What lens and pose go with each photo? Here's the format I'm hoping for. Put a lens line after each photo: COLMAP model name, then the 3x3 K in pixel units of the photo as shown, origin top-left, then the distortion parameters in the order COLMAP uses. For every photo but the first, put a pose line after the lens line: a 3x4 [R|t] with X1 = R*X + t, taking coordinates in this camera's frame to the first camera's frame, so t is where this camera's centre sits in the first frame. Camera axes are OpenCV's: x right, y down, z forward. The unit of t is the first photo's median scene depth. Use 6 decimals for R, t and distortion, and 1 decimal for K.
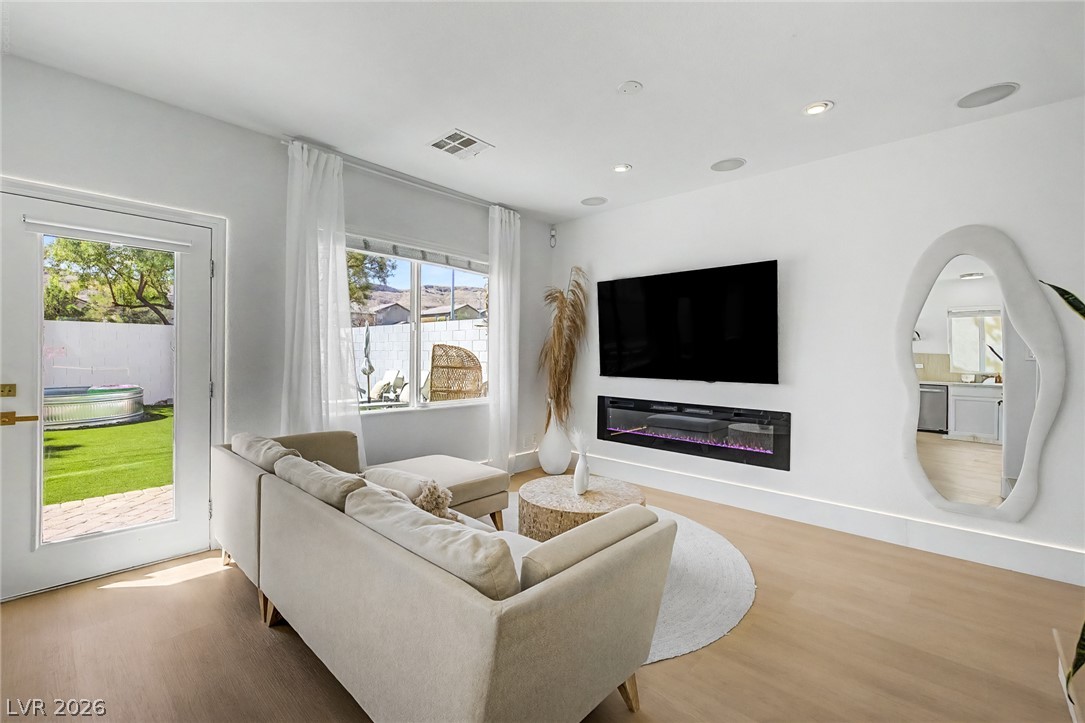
lens RADIAL K [[458.7, 0, 535.8], [0, 458.7, 354.7], [0, 0, 1]] dist [0.003903, 0.000099]
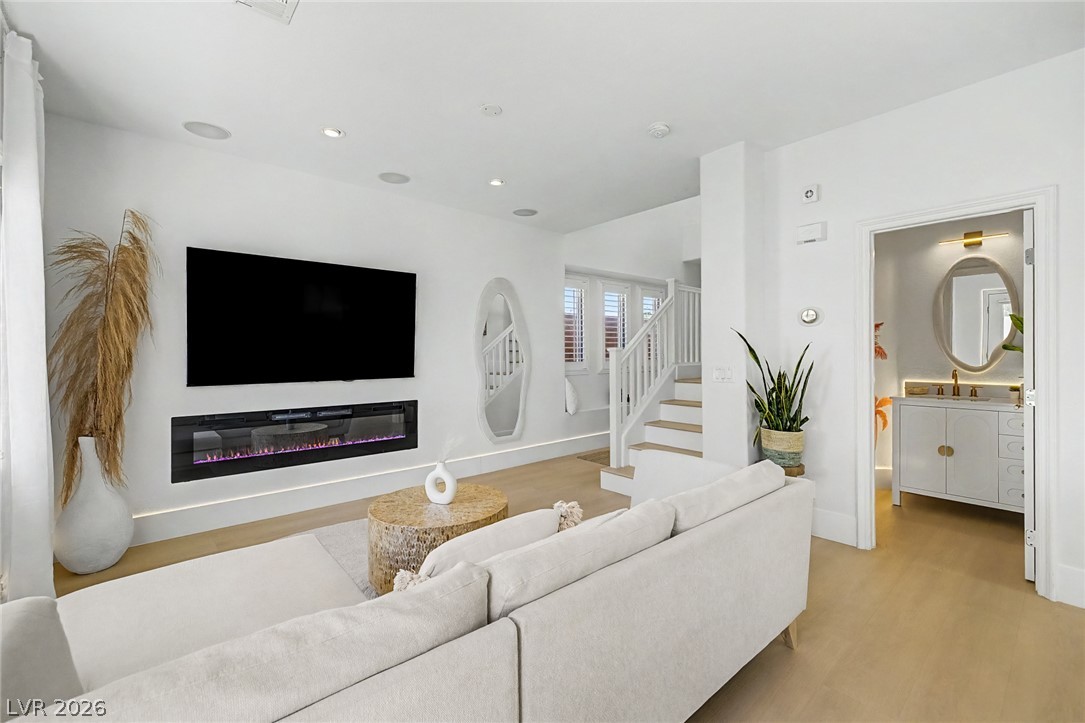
lens RADIAL K [[458.7, 0, 535.8], [0, 458.7, 354.7], [0, 0, 1]] dist [0.003903, 0.000099]
pose [[0.114072, -0.012314, 0.993396, -0.527750], [0.005777, 0.999914, 0.011732, -0.006161], [-0.993456, 0.004400, 0.114133, 0.463047]]
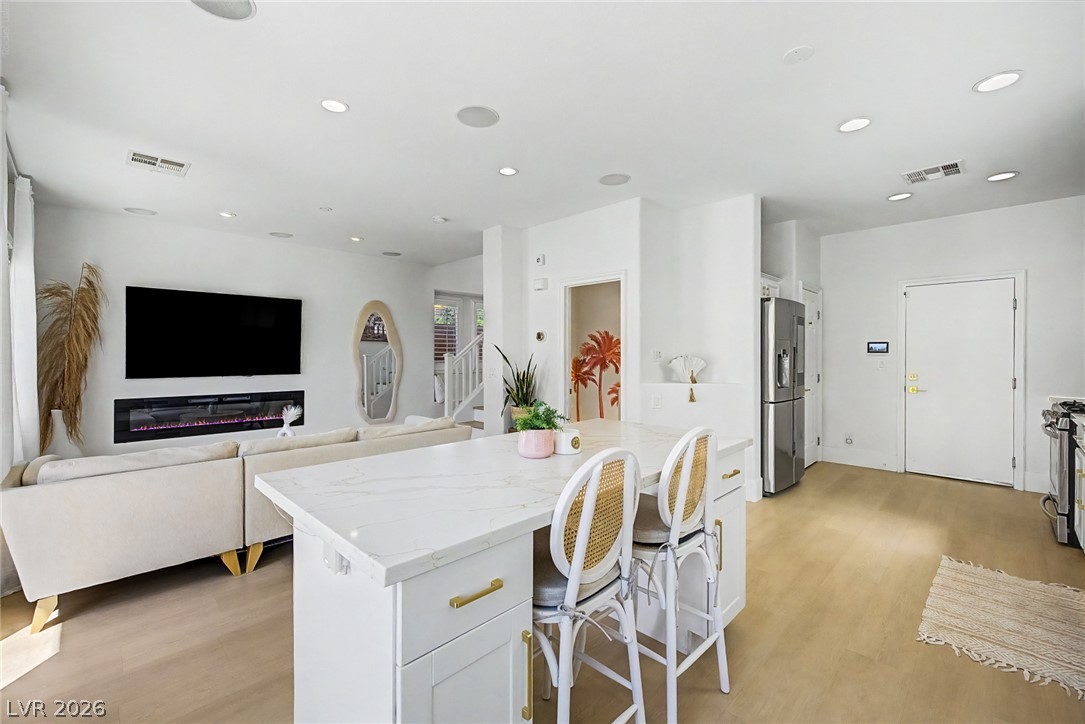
lens RADIAL K [[458.7, 0, 535.8], [0, 458.7, 355.2], [0, 0, 1]] dist [0.003903, 0.000099]
pose [[0.045829, -0.013851, 0.998853, -0.924246], [-0.003197, 0.999897, 0.014012, -0.025013], [-0.998944, -0.003835, 0.045780, 0.061453]]
